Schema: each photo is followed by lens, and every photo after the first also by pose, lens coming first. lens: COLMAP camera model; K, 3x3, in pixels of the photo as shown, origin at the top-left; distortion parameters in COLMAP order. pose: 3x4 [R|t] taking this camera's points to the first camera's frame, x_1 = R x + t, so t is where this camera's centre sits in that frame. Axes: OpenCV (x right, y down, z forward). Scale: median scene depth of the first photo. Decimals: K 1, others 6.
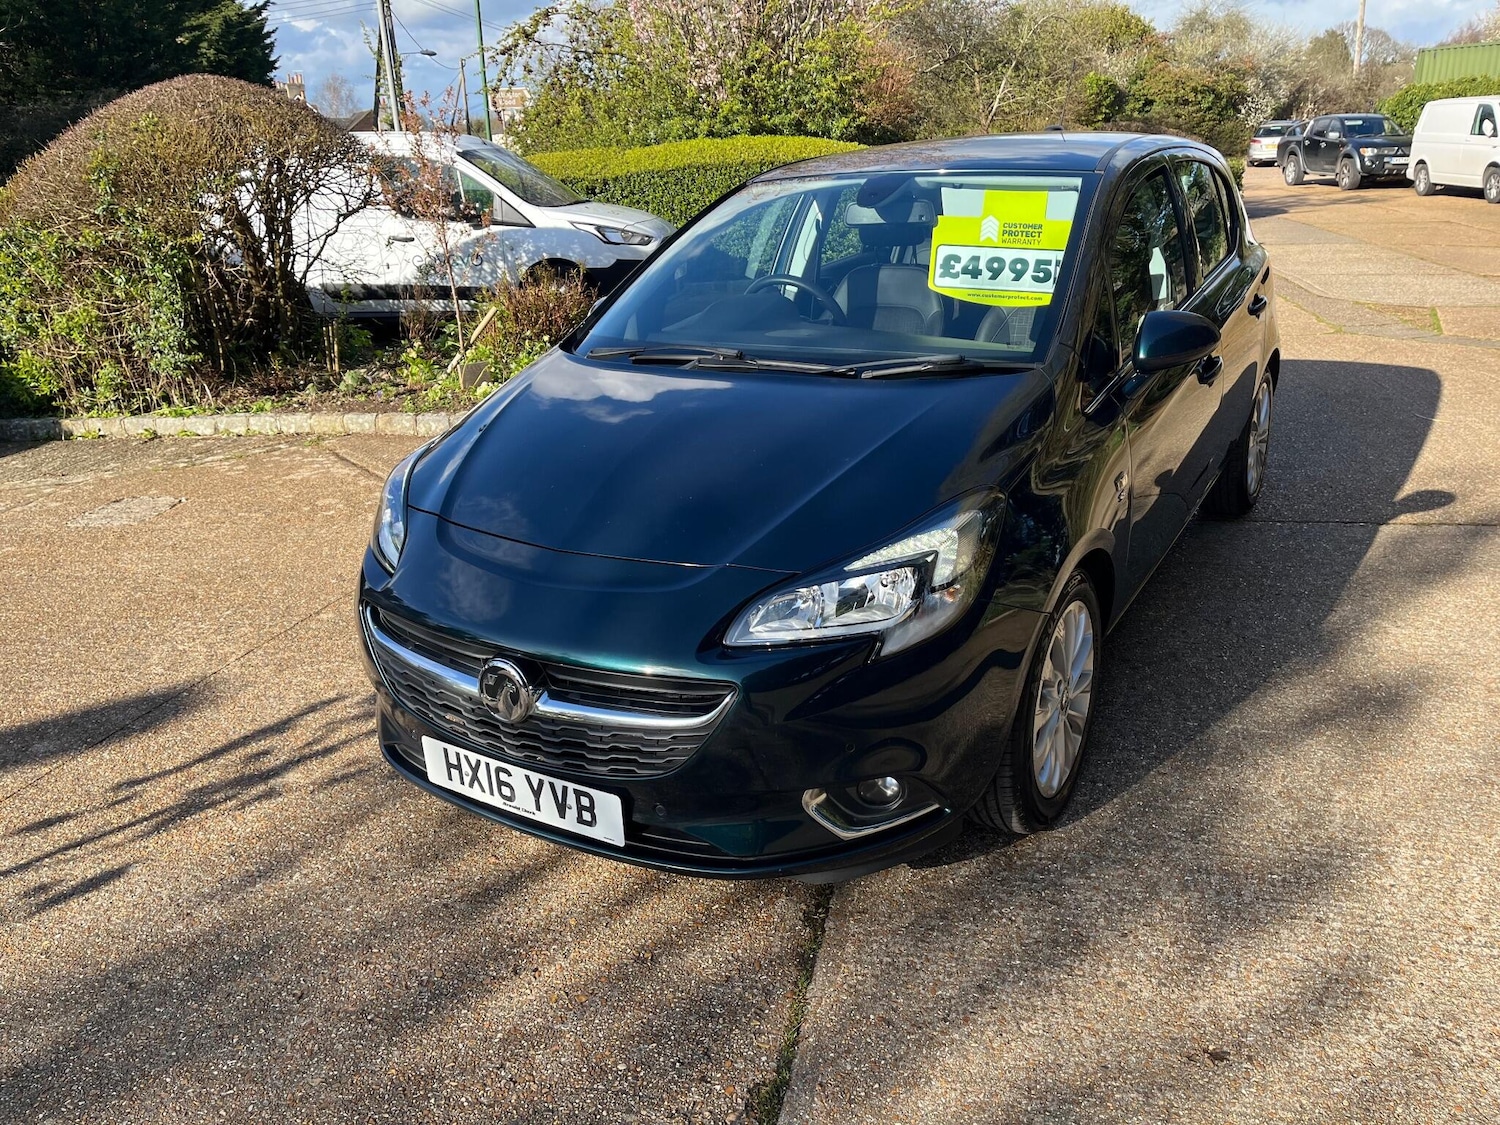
lens RADIAL K [[1140.2, 0, 741.1], [0, 1140.2, 564.5], [0, 0, 1]] dist [0.074685, -0.102909]
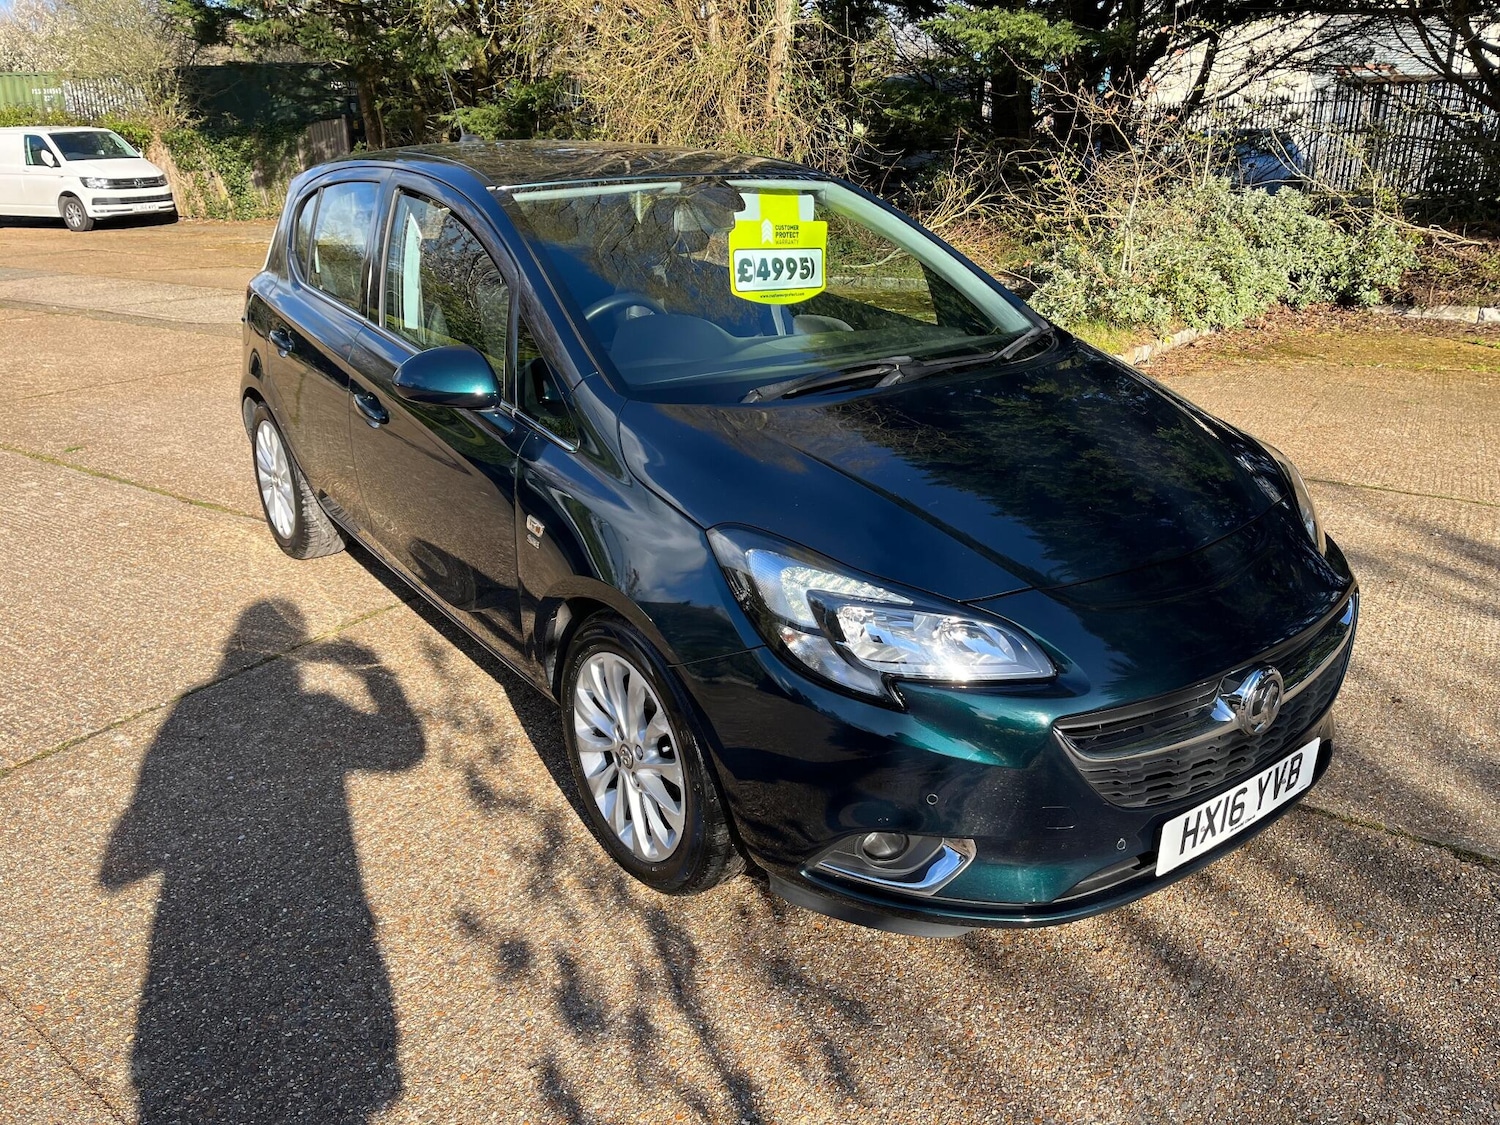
lens RADIAL K [[1142.7, 0, 765.4], [0, 1142.7, 559.6], [0, 0, 1]] dist [0.077847, -0.110194]
pose [[0.355097, -0.281944, 0.891299, -0.787055], [0.310334, 0.934919, 0.172105, -0.194332], [-0.881816, 0.215486, 0.419483, 0.631439]]
